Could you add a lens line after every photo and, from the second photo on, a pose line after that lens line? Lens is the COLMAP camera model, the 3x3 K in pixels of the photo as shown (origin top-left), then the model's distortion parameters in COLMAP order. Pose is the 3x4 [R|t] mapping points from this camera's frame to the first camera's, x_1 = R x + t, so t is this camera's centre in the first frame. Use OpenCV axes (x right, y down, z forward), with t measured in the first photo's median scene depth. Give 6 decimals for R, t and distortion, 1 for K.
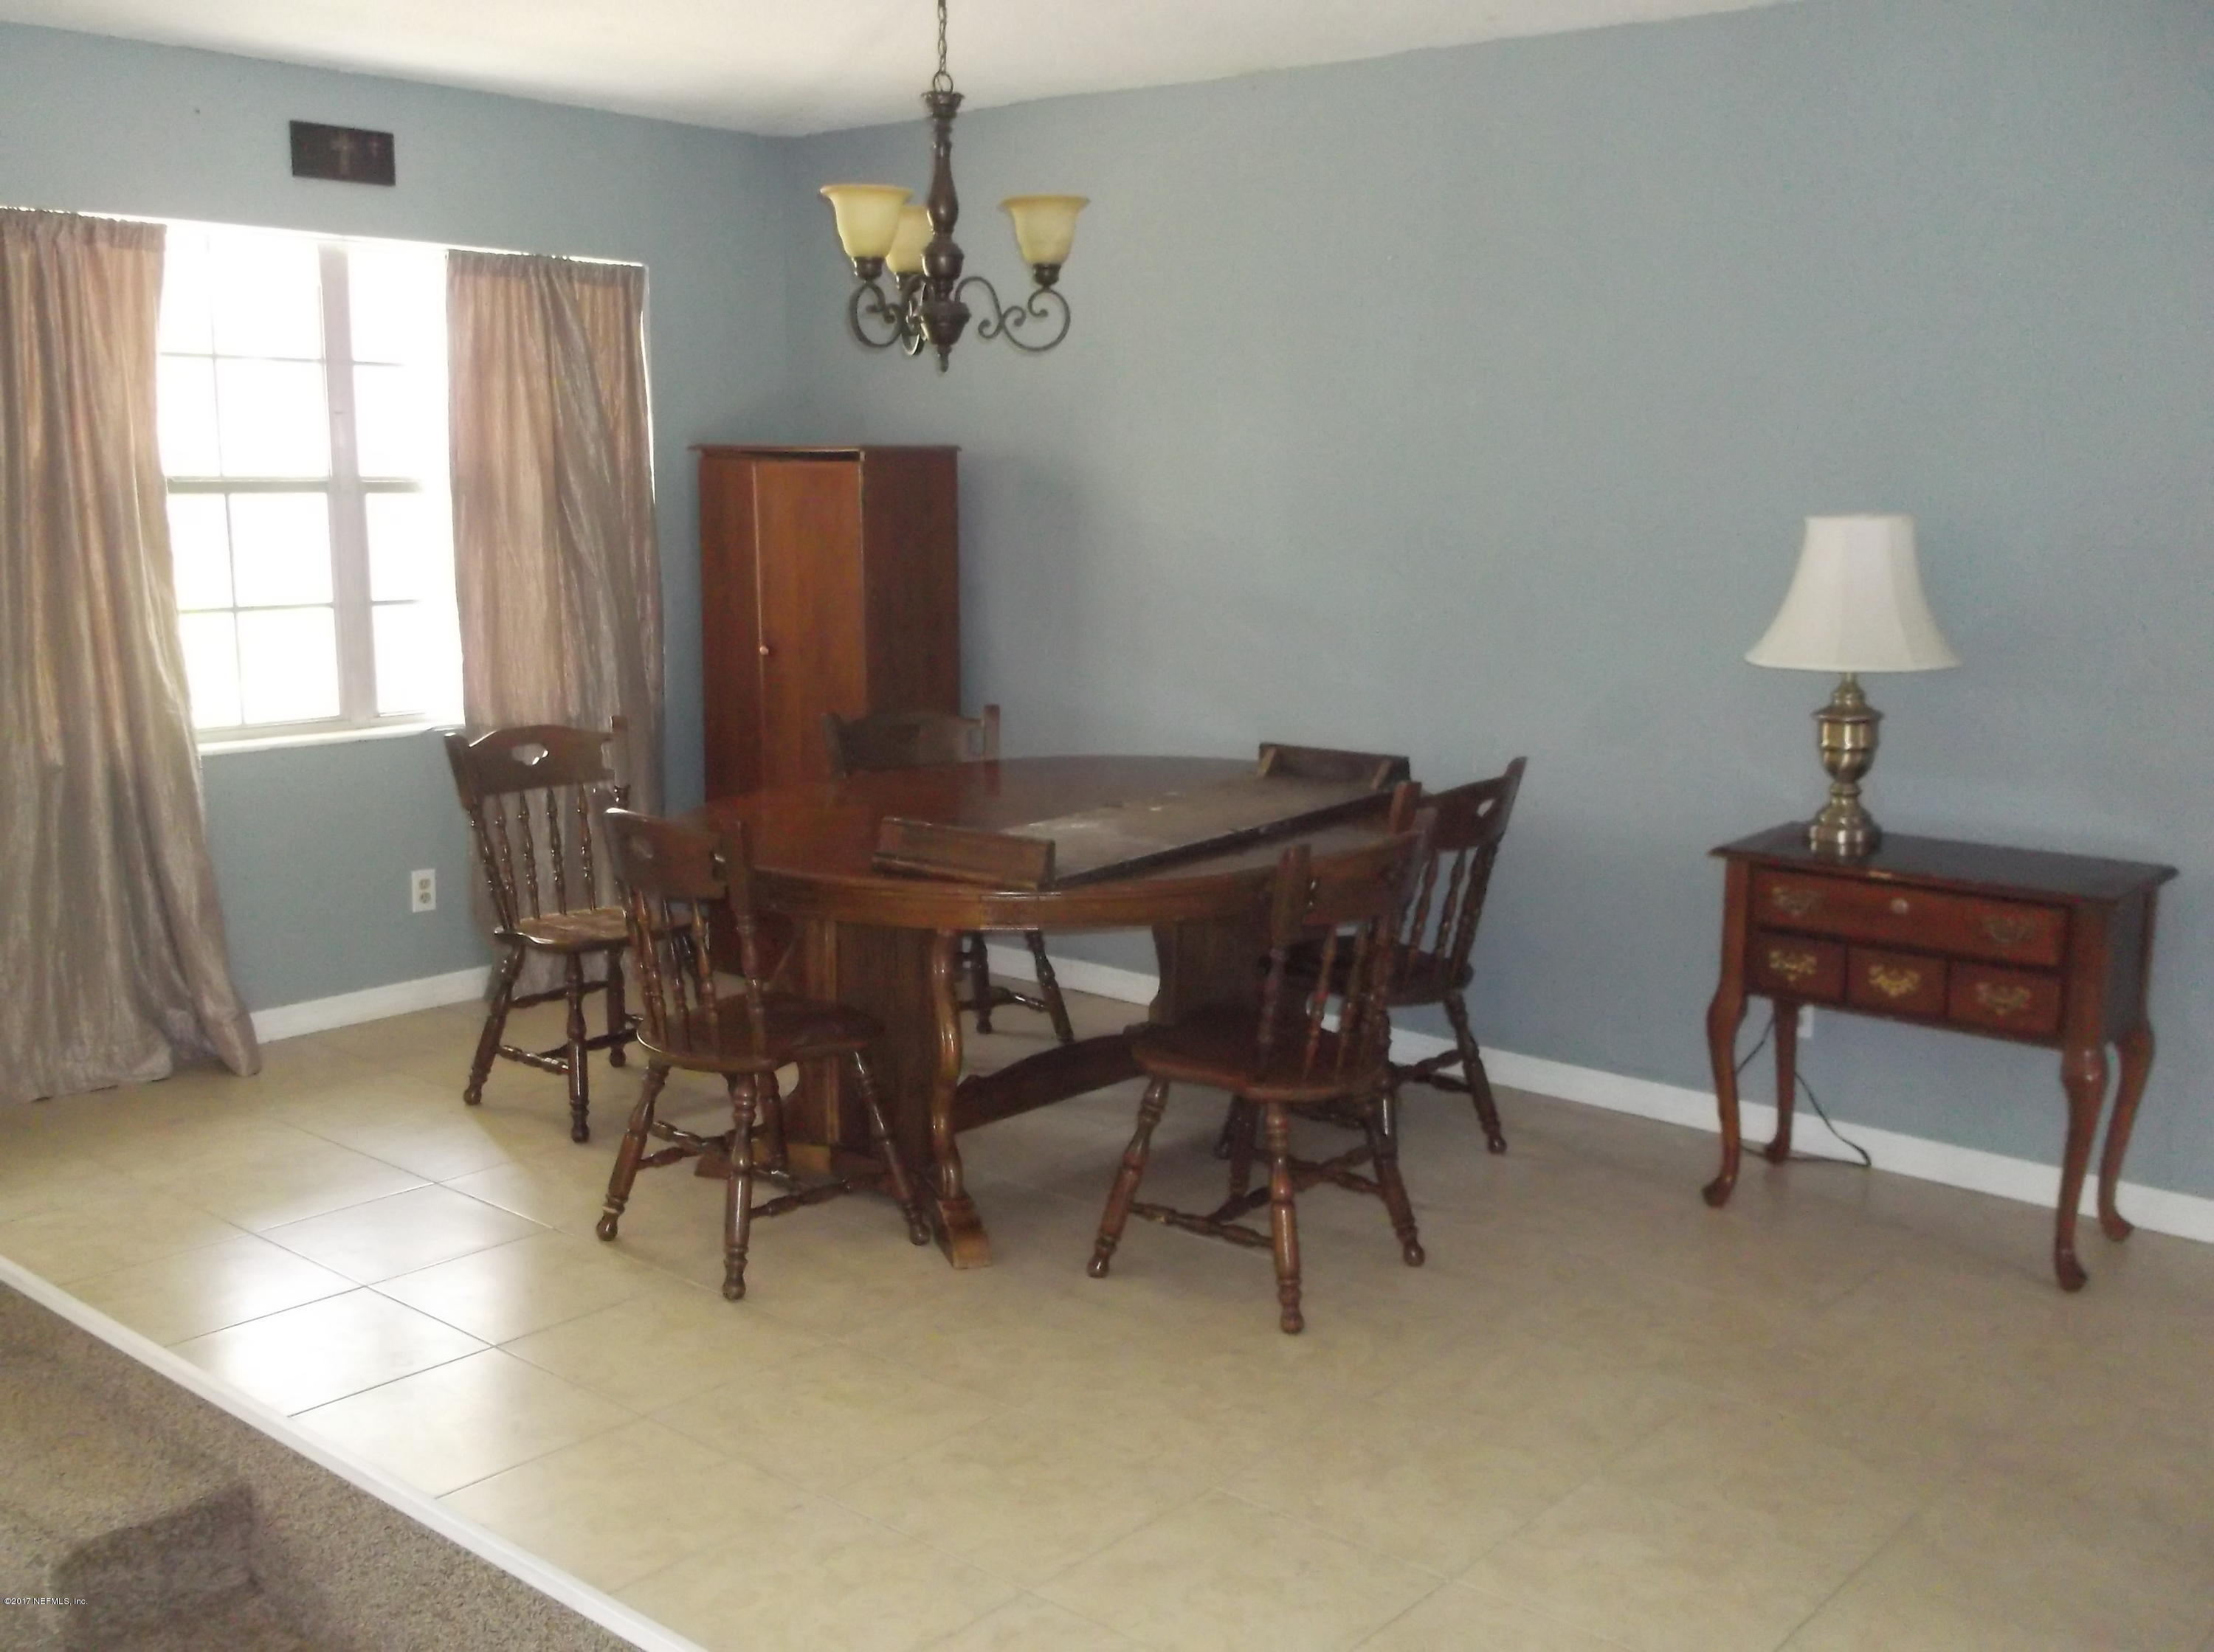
lens RADIAL K [[2175.2, 0, 1110.3], [0, 2175.2, 821.0], [0, 0, 1]] dist [-0.003389, 0.000000]
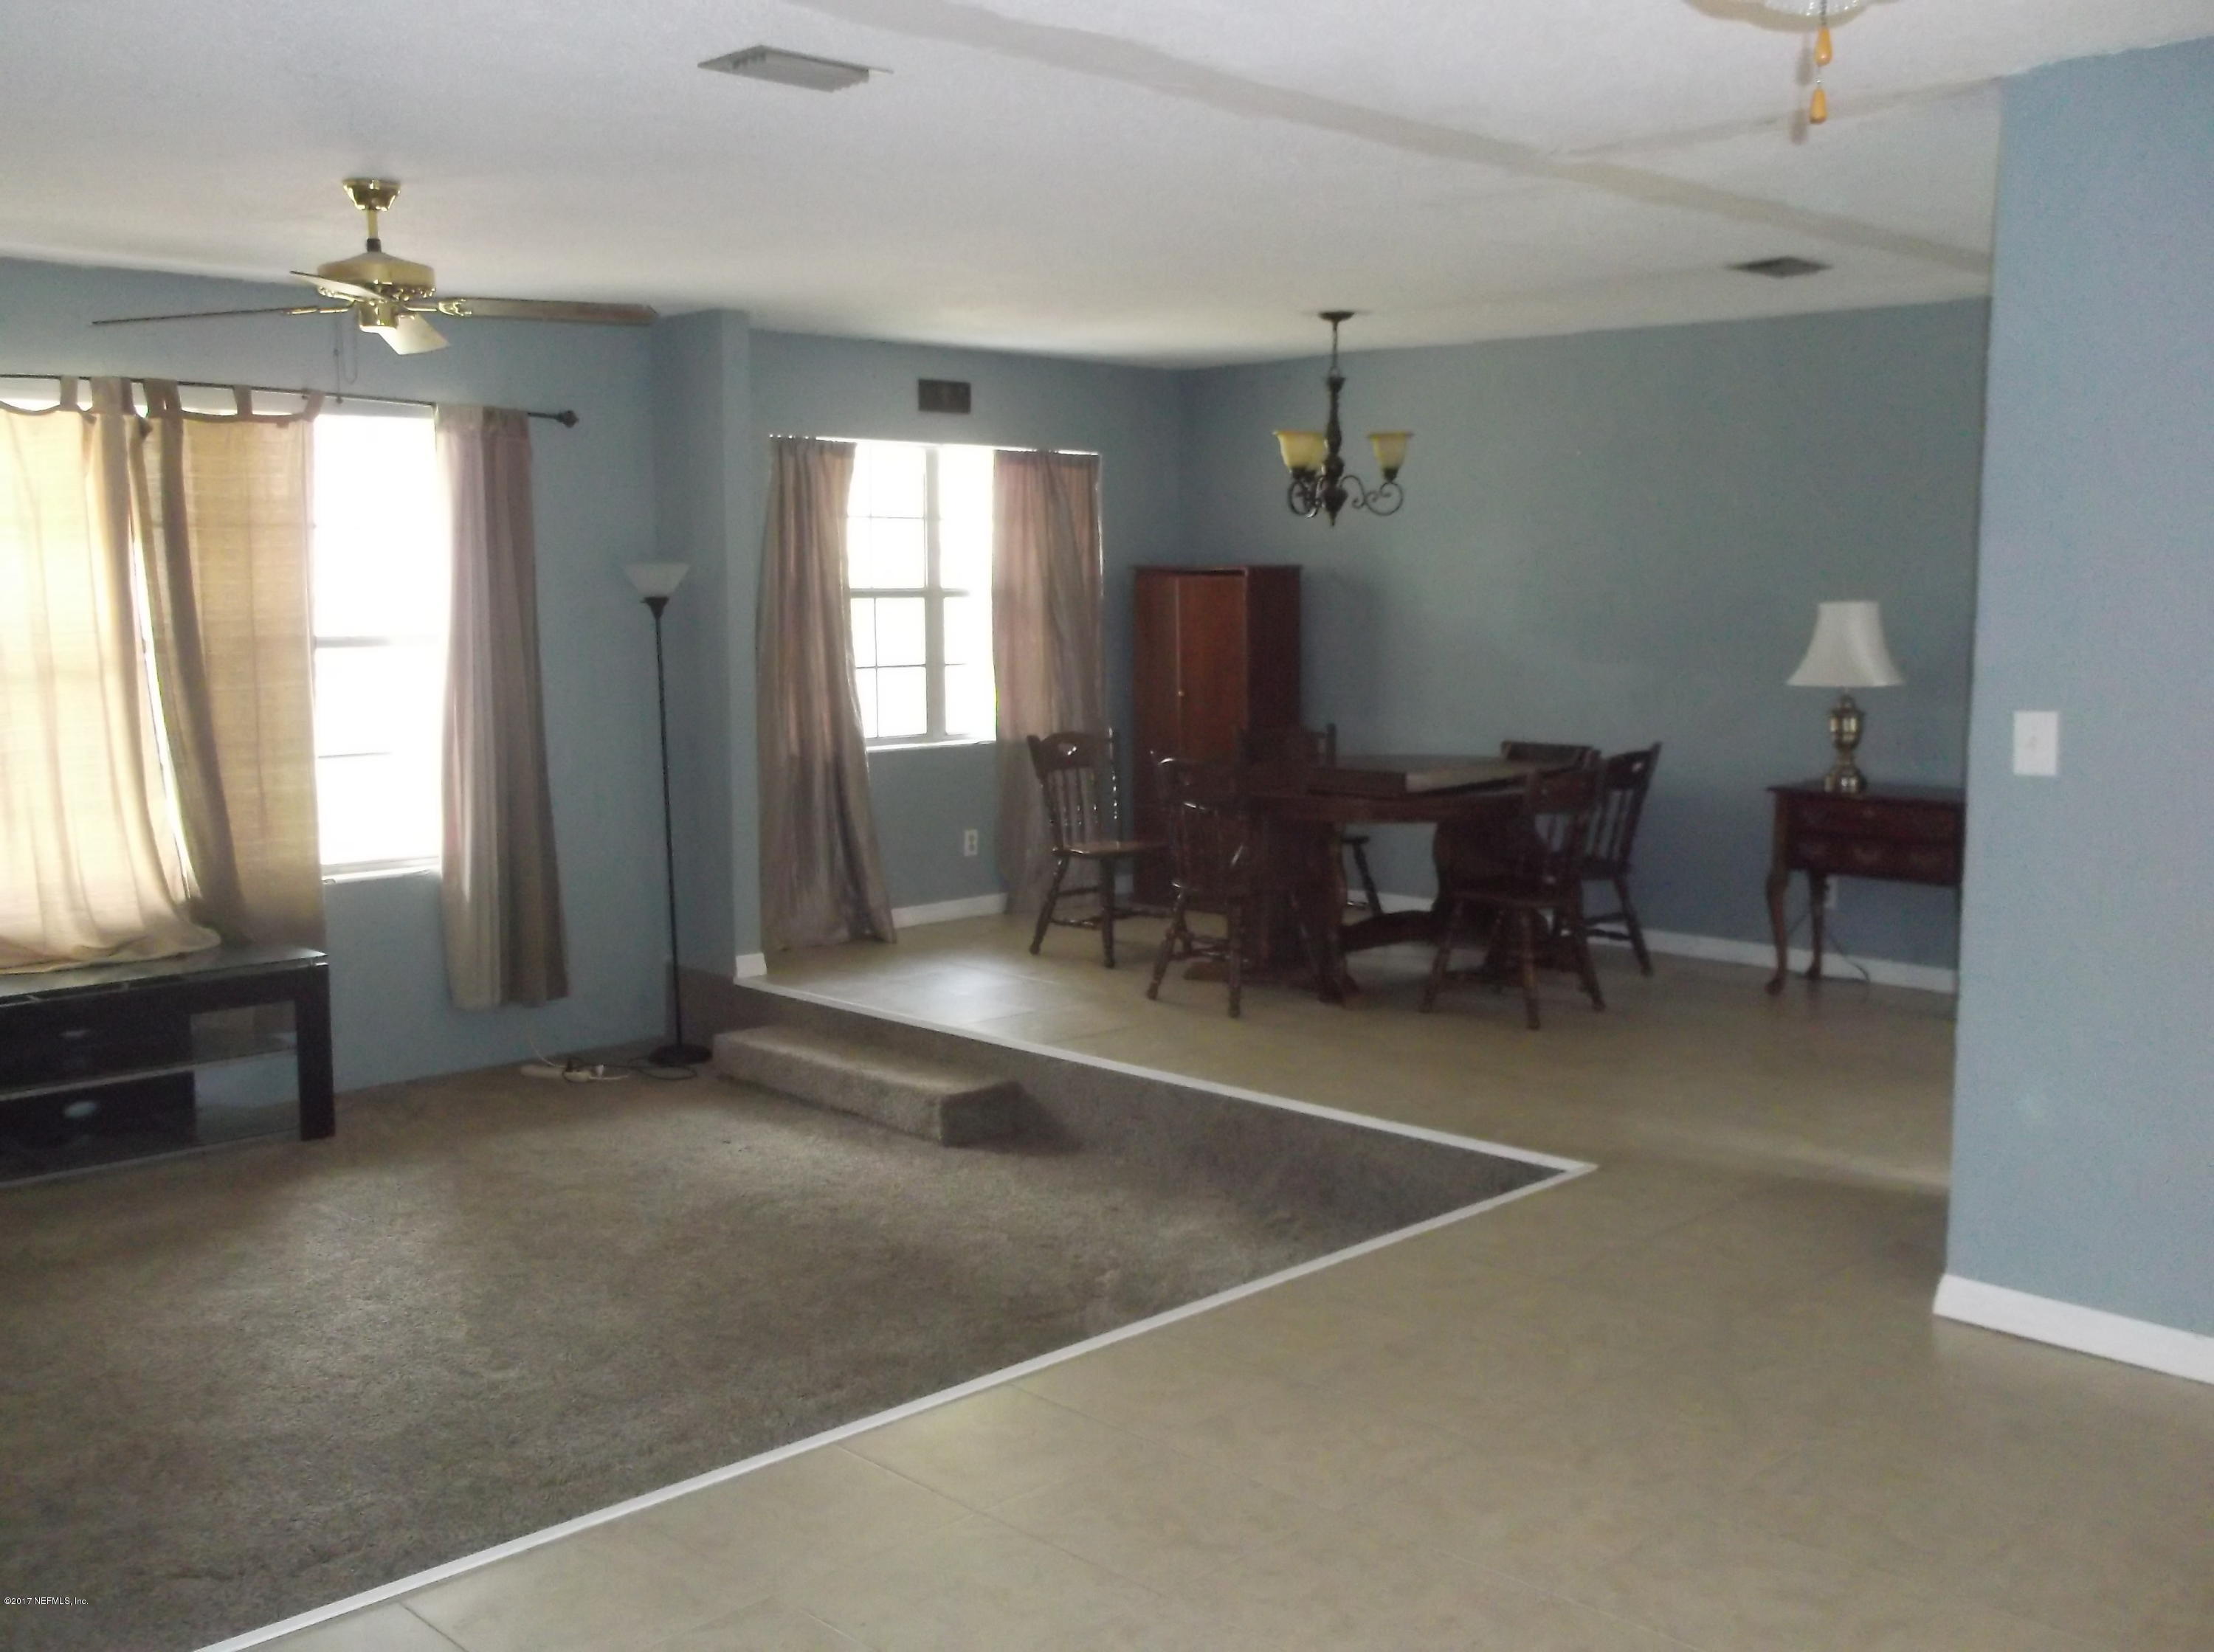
lens RADIAL K [[2175.2, 0, 1109.5], [0, 2175.2, 822.4], [0, 0, 1]] dist [-0.003389, 0.000000]
pose [[0.997086, -0.000810, -0.076275, -0.110450], [-0.002979, 0.998767, -0.049547, 0.116637], [0.076221, 0.049630, 0.995855, -0.722347]]
